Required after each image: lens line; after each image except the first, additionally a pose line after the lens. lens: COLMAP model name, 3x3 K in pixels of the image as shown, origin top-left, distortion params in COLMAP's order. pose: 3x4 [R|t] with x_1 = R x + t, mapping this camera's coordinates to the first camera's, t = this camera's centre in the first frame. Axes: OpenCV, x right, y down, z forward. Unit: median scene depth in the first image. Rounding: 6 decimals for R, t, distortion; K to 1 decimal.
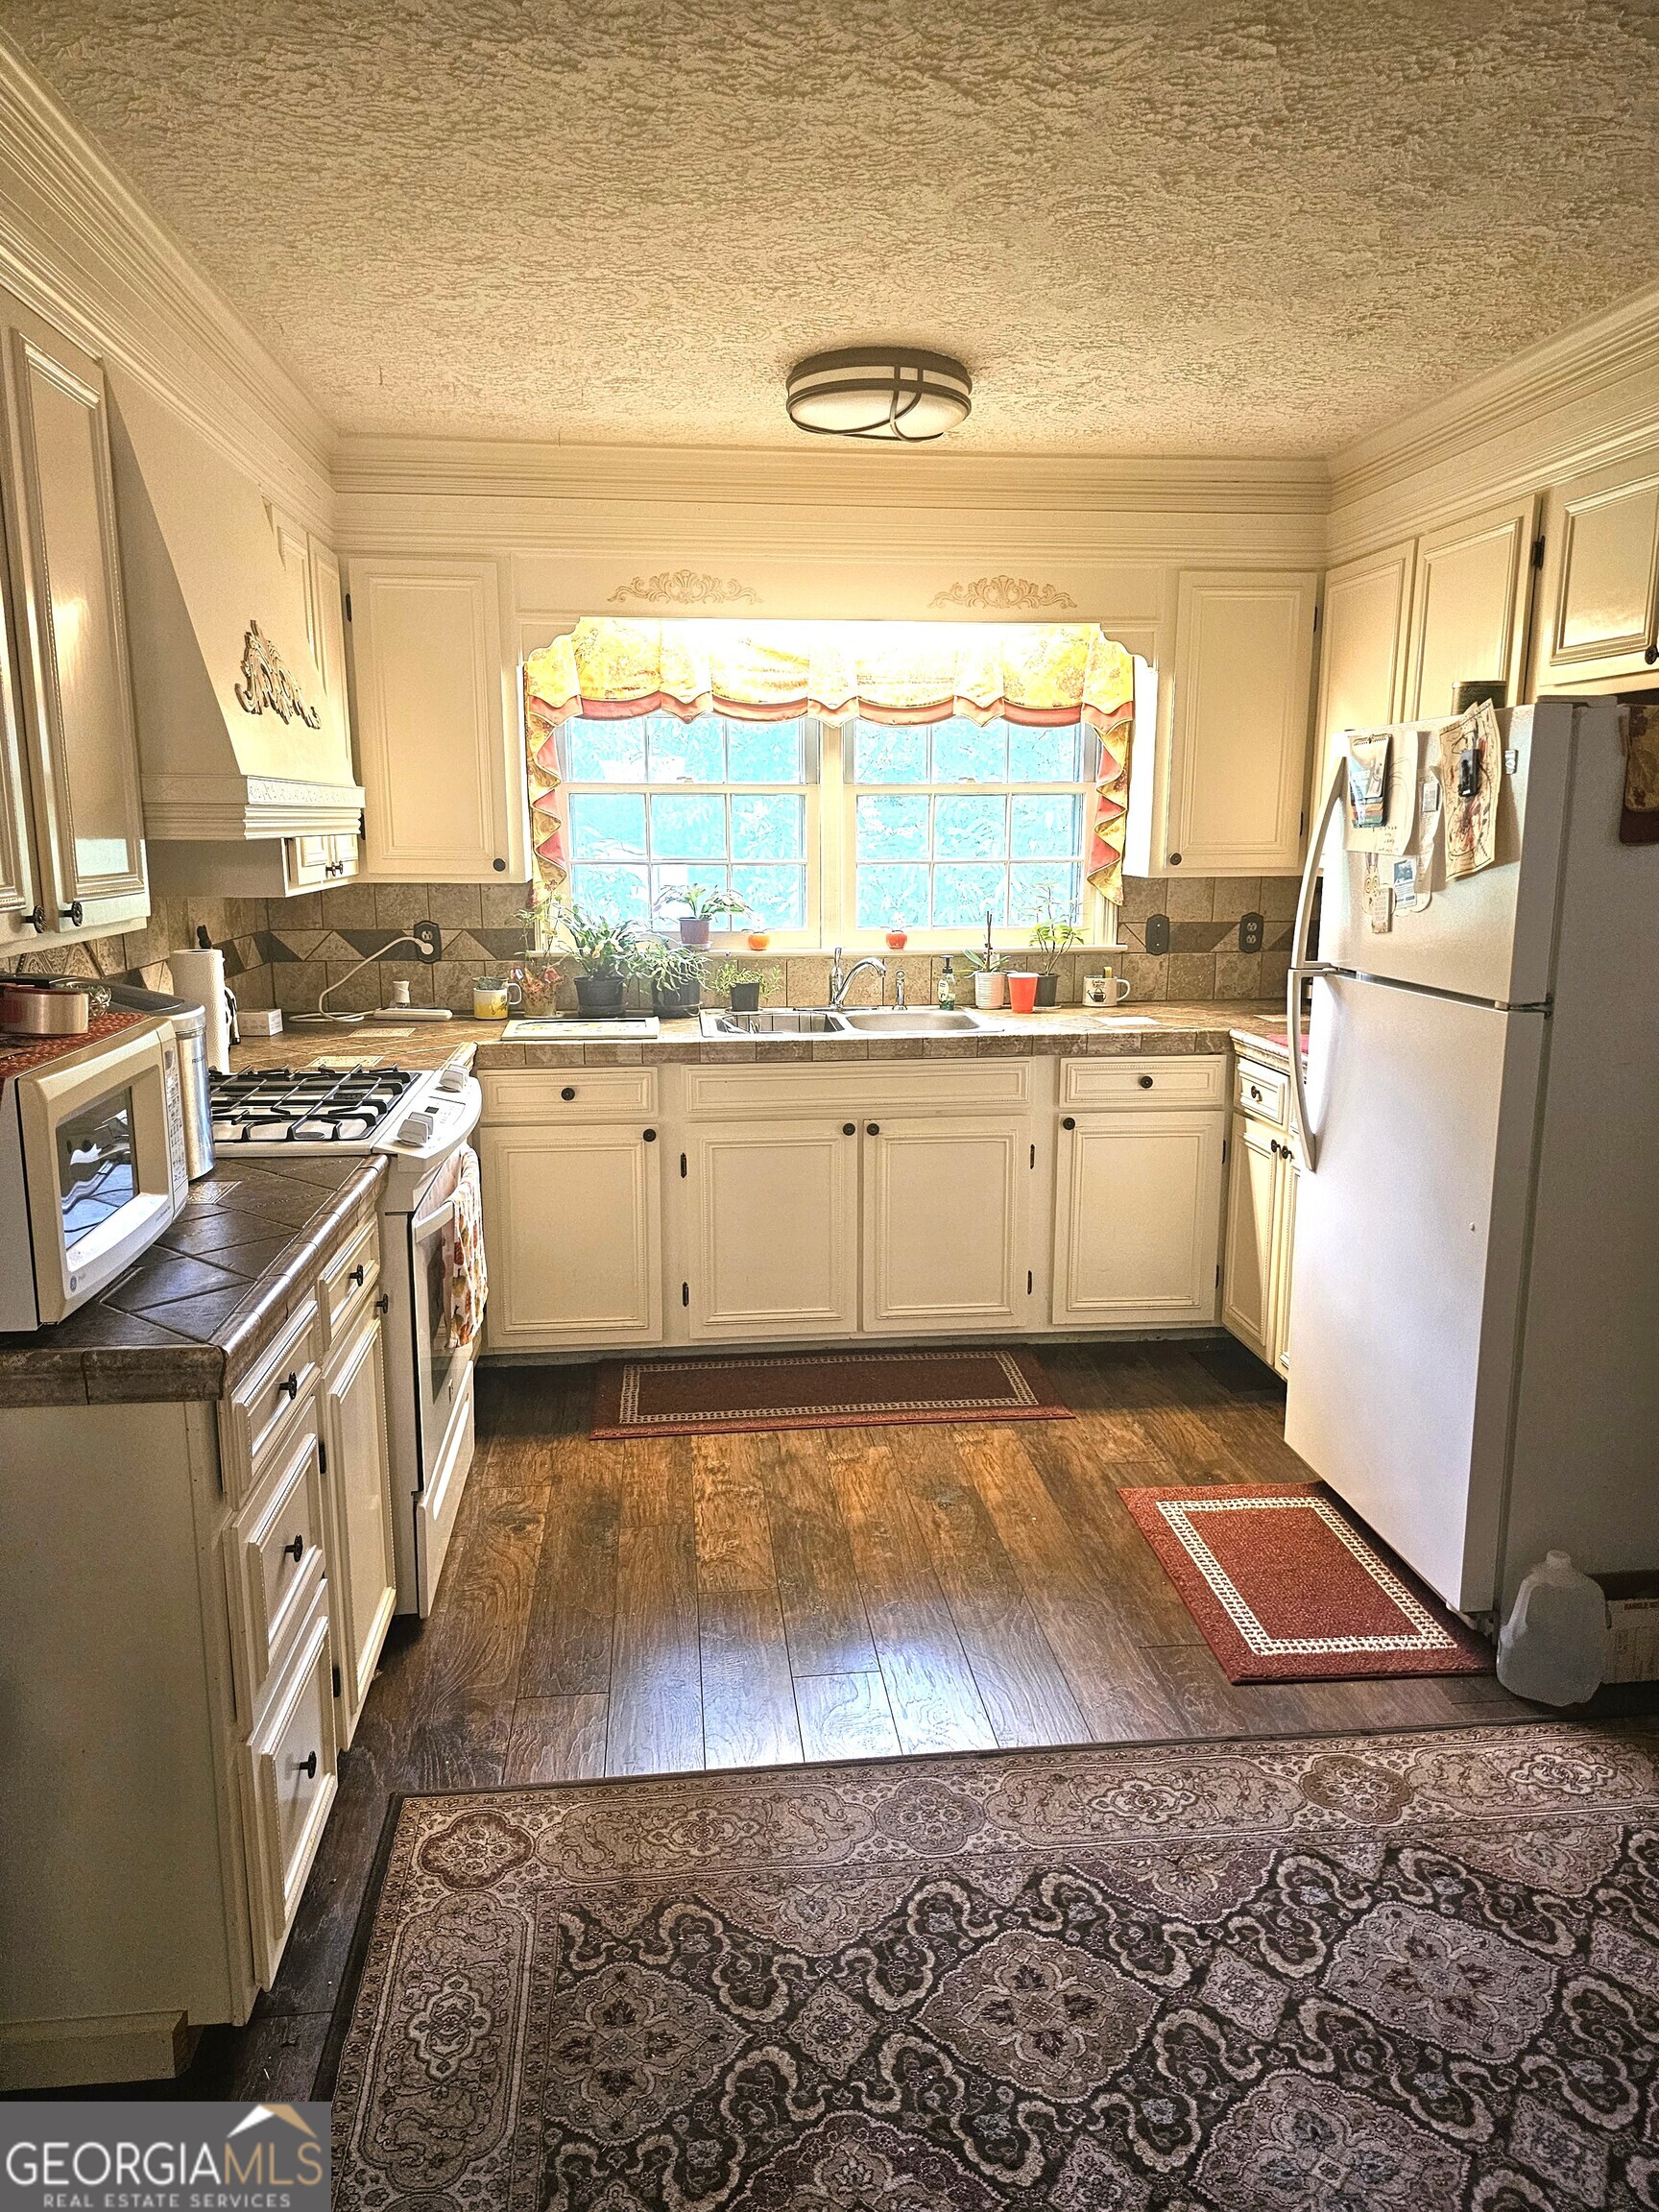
lens RADIAL K [[1504.8, 0, 827.4], [0, 1504.8, 1103.7], [0, 0, 1]] dist [0.005273, 0.000278]
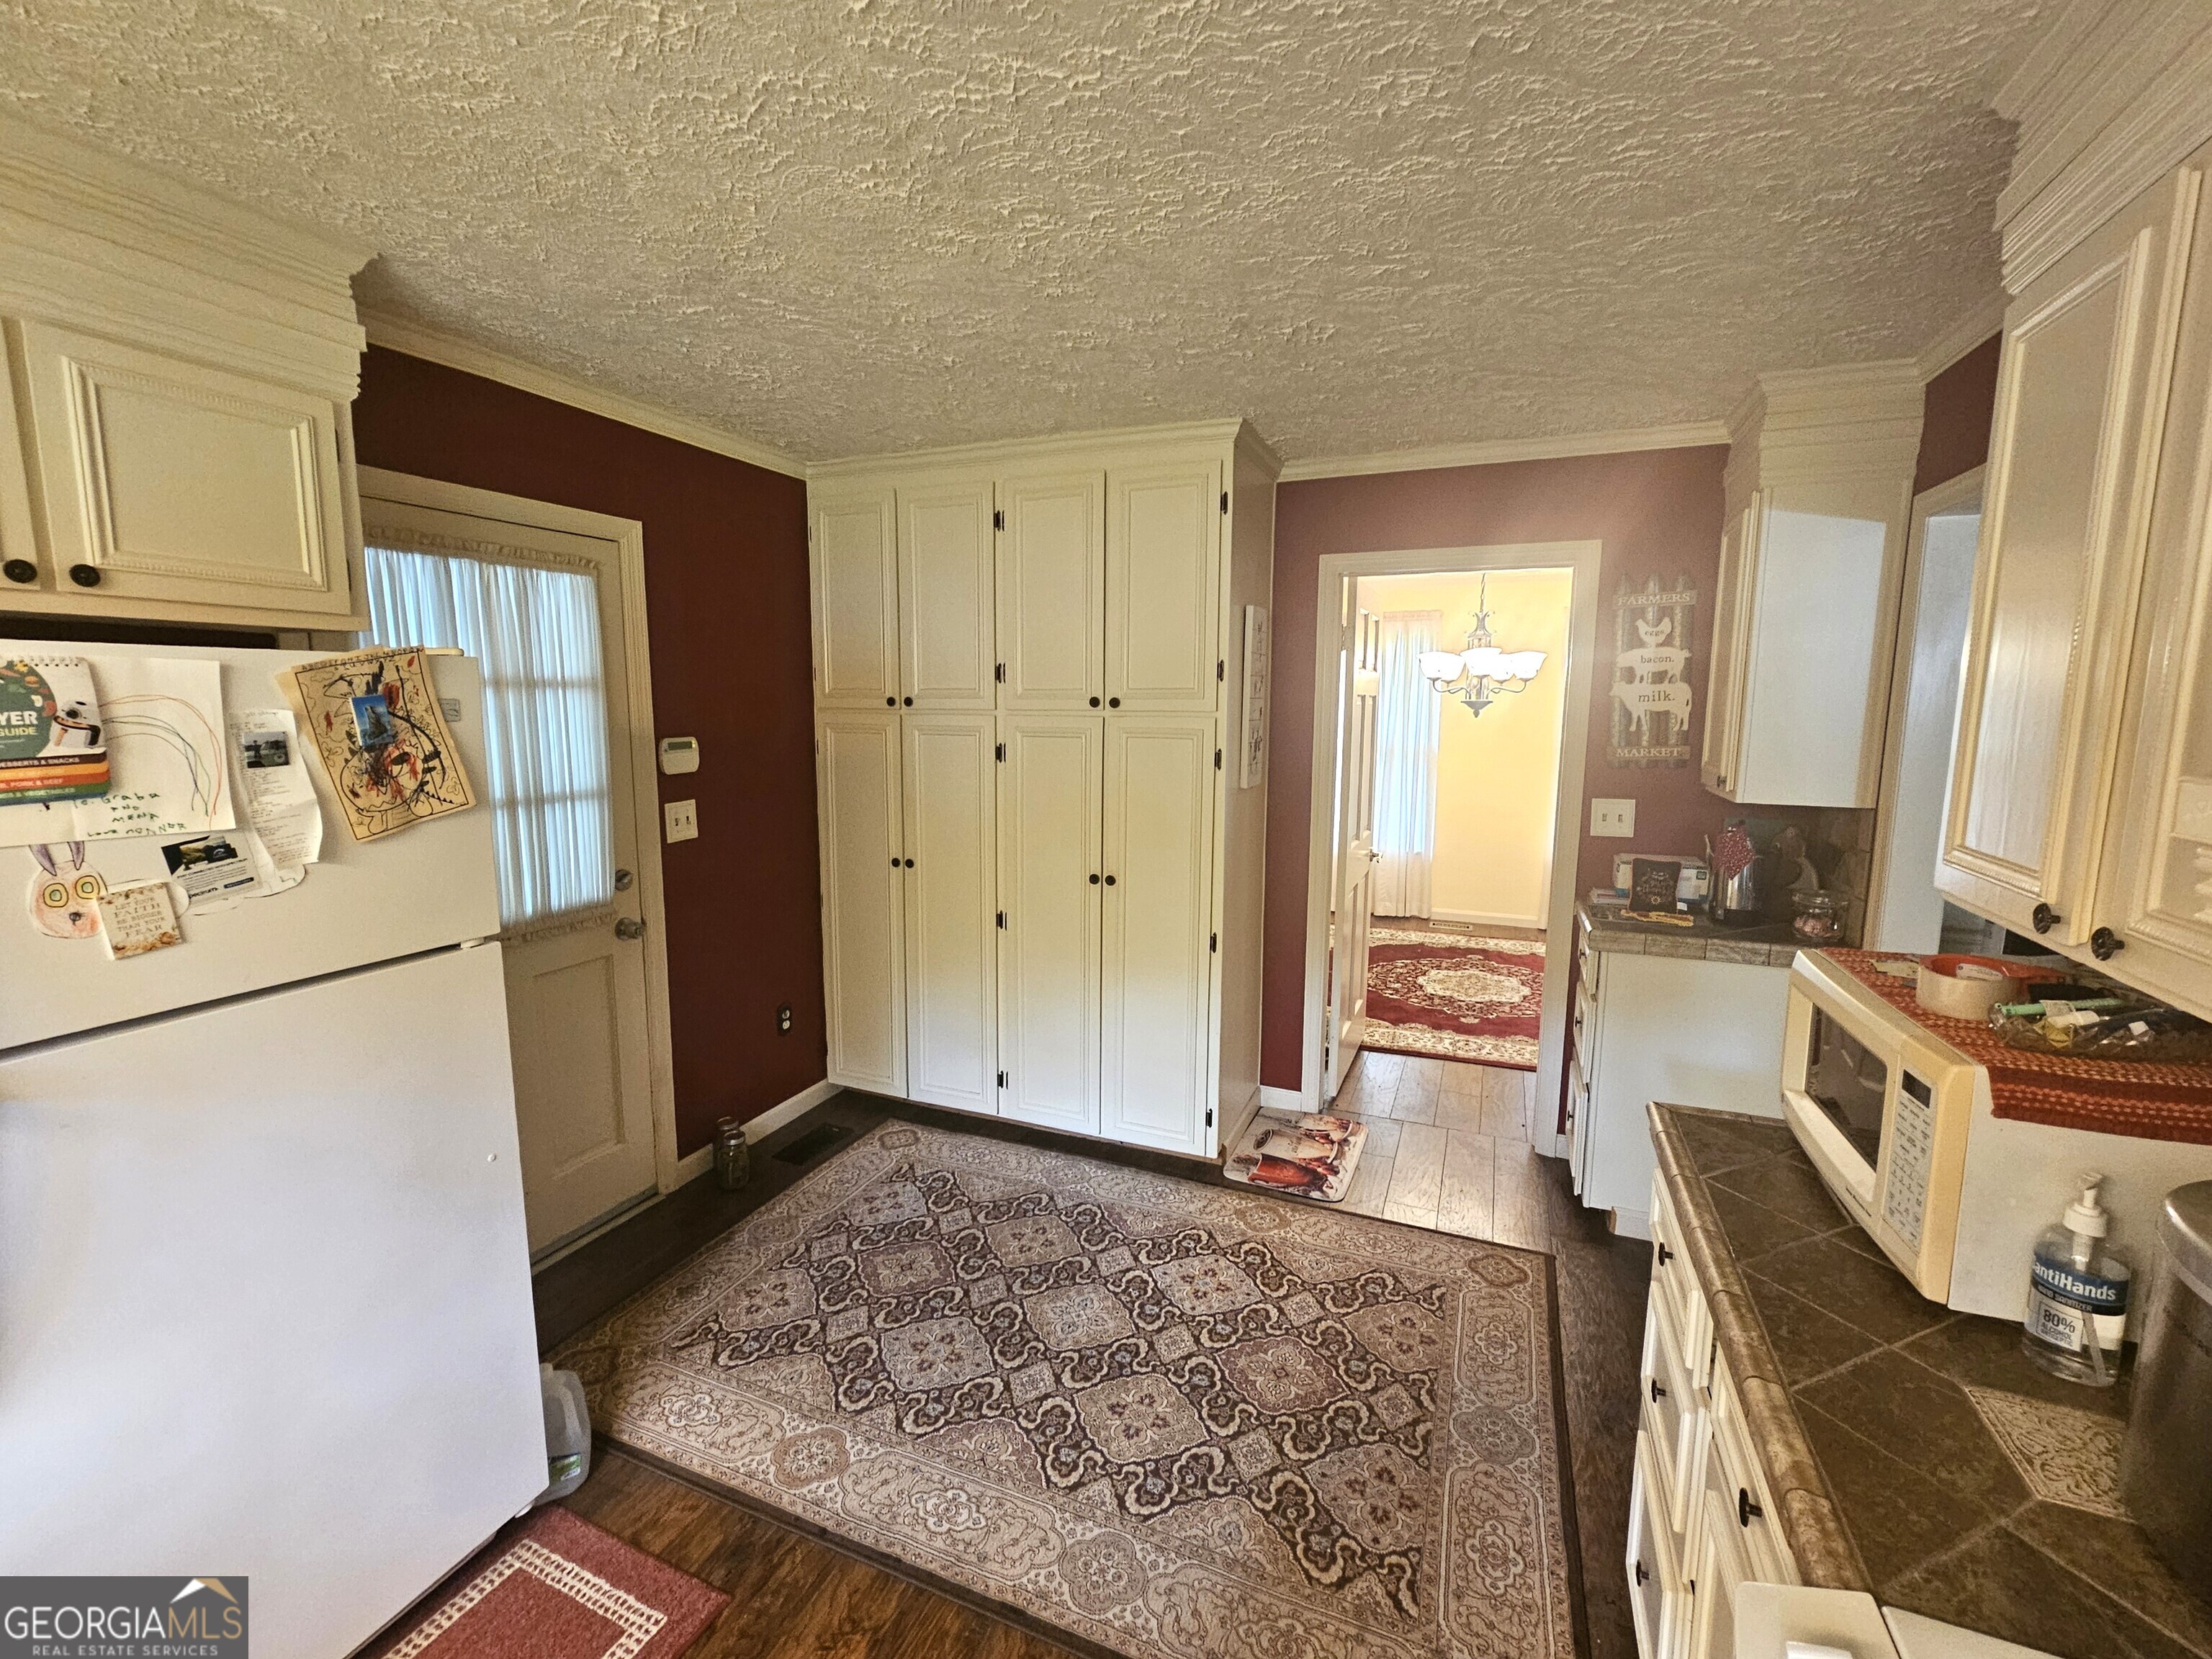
lens RADIAL K [[955.2, 0, 1099.0], [0, 955.2, 830.0], [0, 0, 1]] dist [-0.000795, -0.000114]
pose [[-0.875078, -0.070658, 0.478796, -0.290906], [0.084883, 0.951545, 0.295562, -0.369728], [-0.476480, 0.299281, -0.826679, 1.653297]]
